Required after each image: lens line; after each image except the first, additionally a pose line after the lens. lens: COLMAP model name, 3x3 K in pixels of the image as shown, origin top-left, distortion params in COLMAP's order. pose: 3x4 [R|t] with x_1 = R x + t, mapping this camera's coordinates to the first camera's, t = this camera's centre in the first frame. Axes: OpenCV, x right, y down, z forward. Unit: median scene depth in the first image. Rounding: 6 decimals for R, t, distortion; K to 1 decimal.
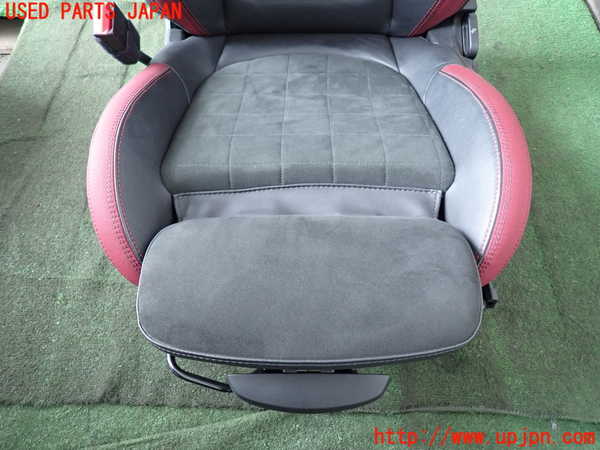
lens RADIAL K [[439.4, 0, 300.3], [0, 439.4, 225.9], [0, 0, 1]] dist [0.000905, -0.008953]
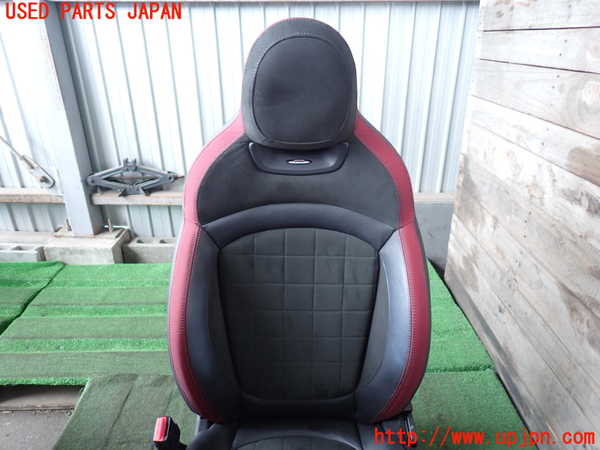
lens RADIAL K [[439.4, 0, 300.9], [0, 439.4, 226.1], [0, 0, 1]] dist [0.000905, -0.008953]
pose [[0.999657, 0.014484, 0.021798, -0.011926], [0.000914, 0.813059, -0.582180, -0.130716], [-0.026155, 0.582000, 0.812768, -0.505000]]
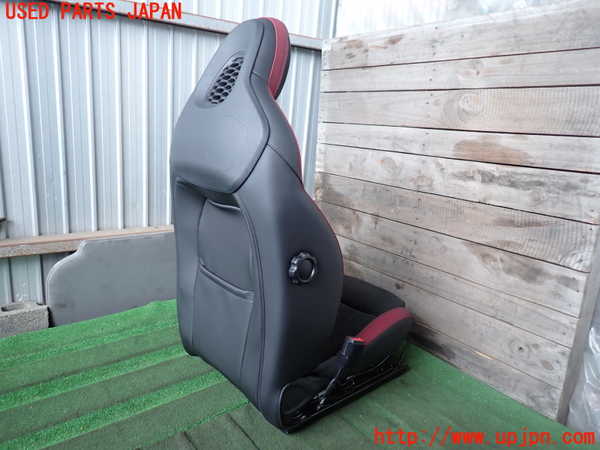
lens RADIAL K [[439.4, 0, 298.9], [0, 439.4, 226.3], [0, 0, 1]] dist [0.000905, -0.008953]
pose [[0.779734, -0.073780, 0.621748, -0.843256], [0.490129, 0.689847, -0.532809, -0.185801], [-0.389600, 0.720186, 0.574059, -0.146770]]
